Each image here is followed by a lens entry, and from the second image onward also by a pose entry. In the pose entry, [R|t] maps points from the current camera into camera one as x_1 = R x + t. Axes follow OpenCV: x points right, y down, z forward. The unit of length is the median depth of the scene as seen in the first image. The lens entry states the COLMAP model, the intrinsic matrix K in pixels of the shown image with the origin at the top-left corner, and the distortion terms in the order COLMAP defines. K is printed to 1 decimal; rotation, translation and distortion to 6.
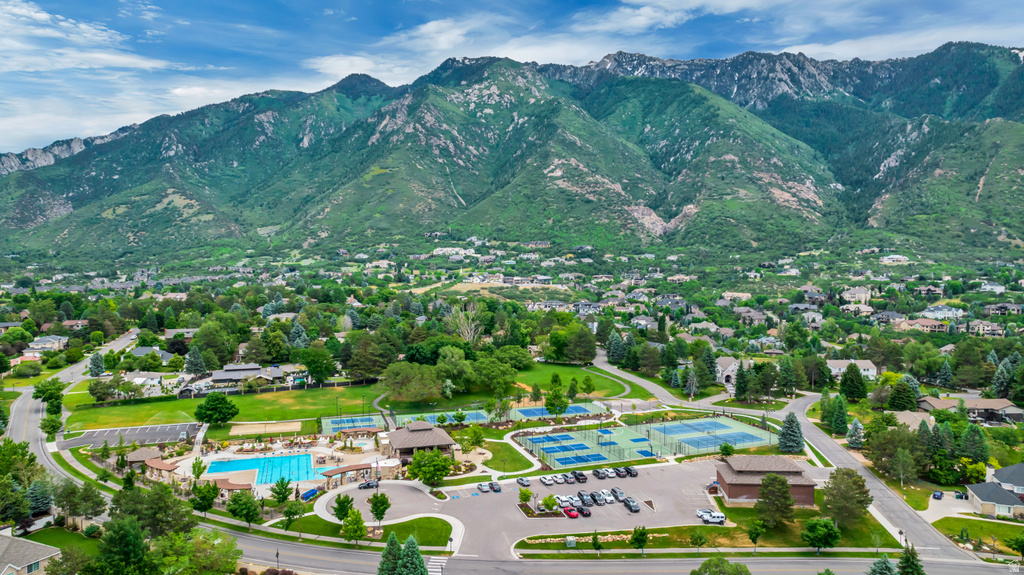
lens RADIAL K [[654.8, 0, 514.4], [0, 654.8, 290.5], [0, 0, 1]] dist [-0.073359, 0.071368]
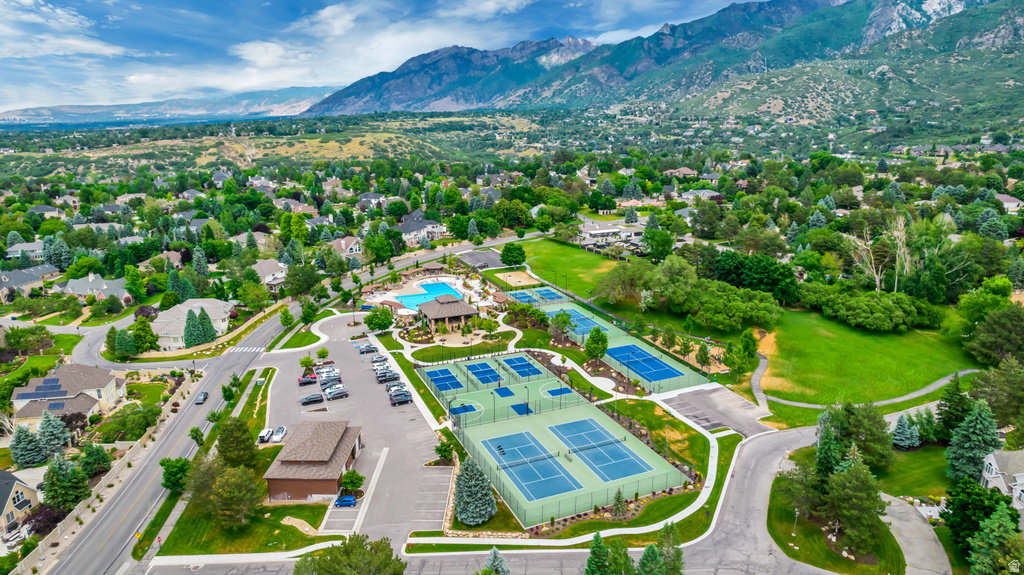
lens RADIAL K [[654.8, 0, 516.2], [0, 654.8, 287.9], [0, 0, 1]] dist [-0.073359, 0.071368]
pose [[0.094650, 0.267114, -0.959005, 0.095809], [-0.039790, 0.963575, 0.264460, -0.012406], [0.994715, 0.013128, 0.101831, 0.096509]]
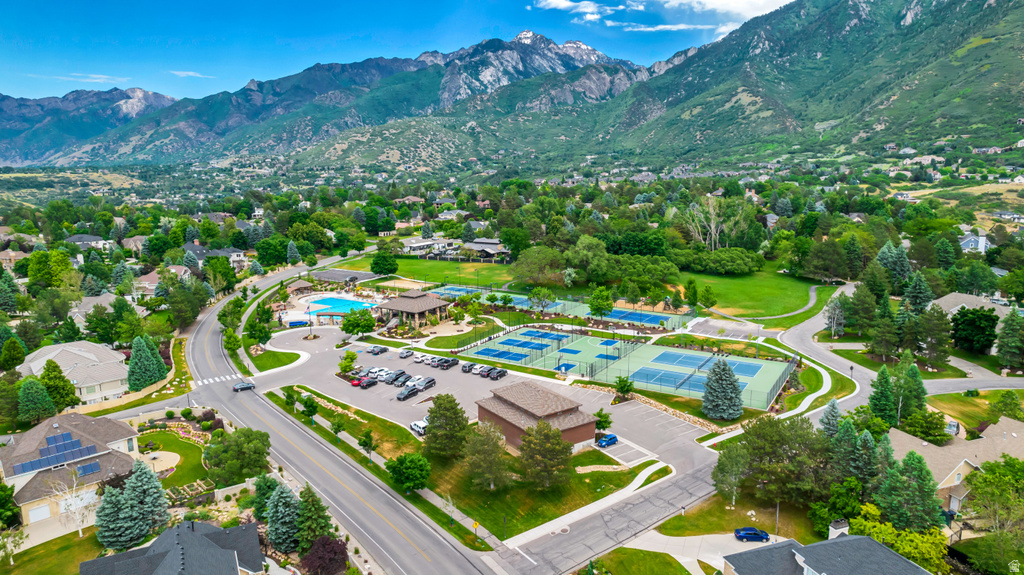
lens RADIAL K [[654.8, 0, 515.4], [0, 654.8, 288.4], [0, 0, 1]] dist [-0.073359, 0.071368]
pose [[0.638680, 0.142786, -0.756109, 0.078150], [-0.027030, 0.986189, 0.163403, 0.001017], [0.768998, -0.083924, 0.633718, 0.040874]]
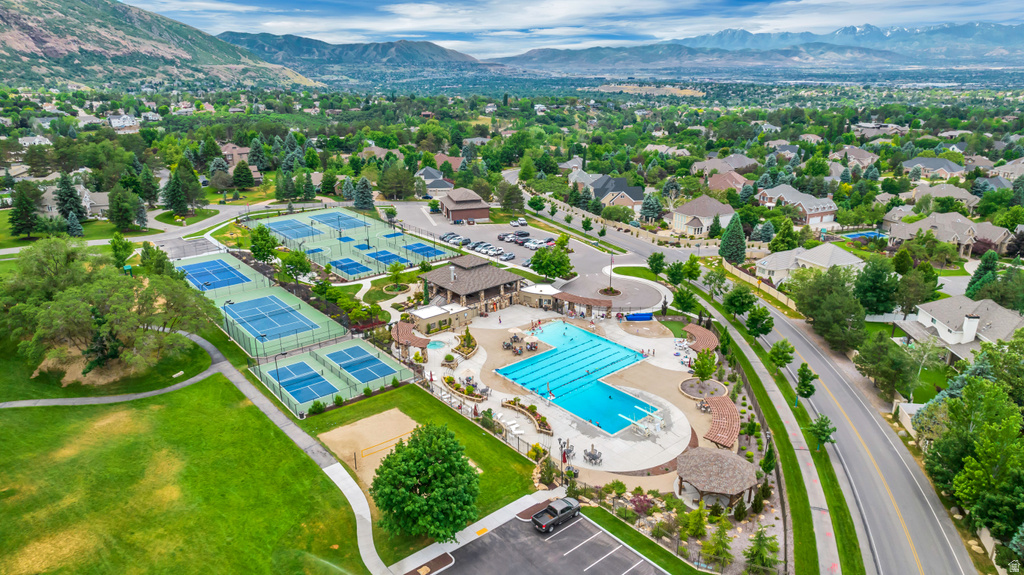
lens RADIAL K [[654.8, 0, 515.2], [0, 654.8, 293.4], [0, 0, 1]] dist [-0.073359, 0.071368]
pose [[-0.372488, -0.308727, 0.875180, -0.082009], [0.045872, 0.935767, 0.349623, -0.002362], [-0.926903, 0.170377, -0.334400, 0.116865]]
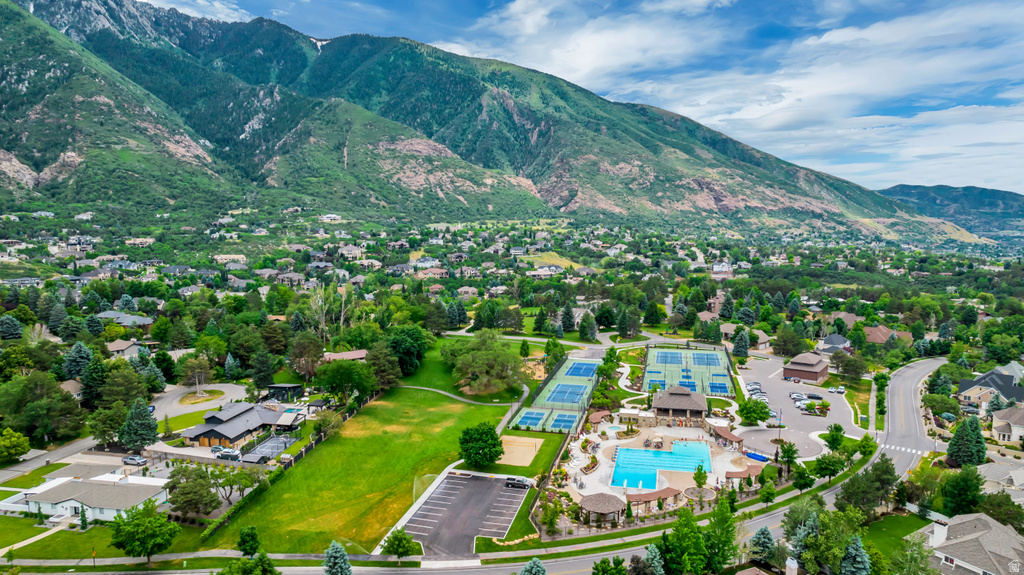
lens RADIAL K [[654.8, 0, 513.0], [0, 654.8, 293.1], [0, 0, 1]] dist [-0.073359, 0.071368]
pose [[0.529120, -0.099911, 0.842644, -0.119529], [0.036065, 0.994795, 0.095305, -0.007793], [-0.847780, -0.020037, 0.529970, 0.062053]]
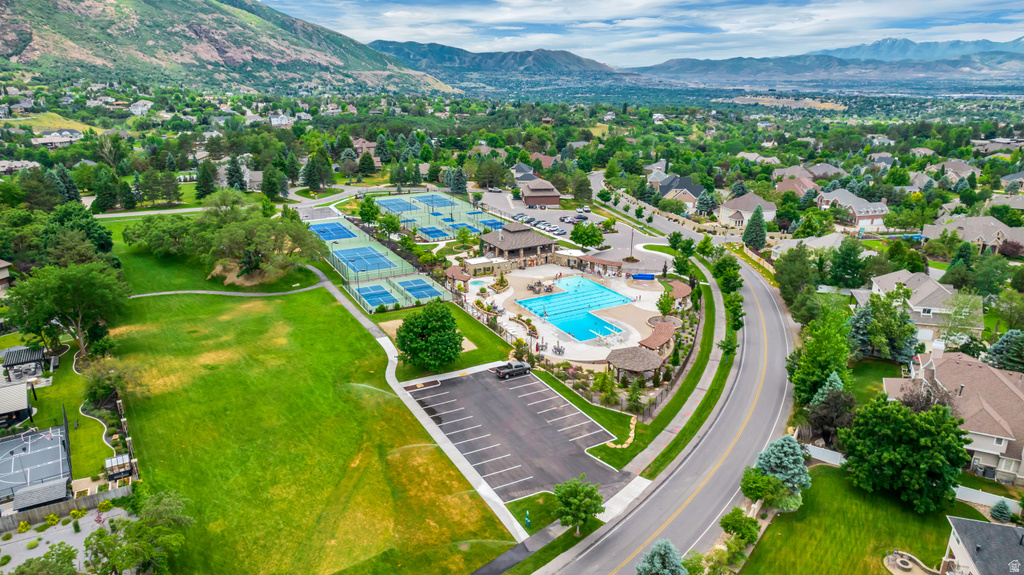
lens RADIAL K [[654.8, 0, 514.9], [0, 654.8, 293.5], [0, 0, 1]] dist [-0.073359, 0.071368]
pose [[-0.181636, -0.317132, 0.930825, -0.105756], [0.042694, 0.943135, 0.329657, -0.002346], [-0.982439, 0.099618, -0.157768, 0.112408]]
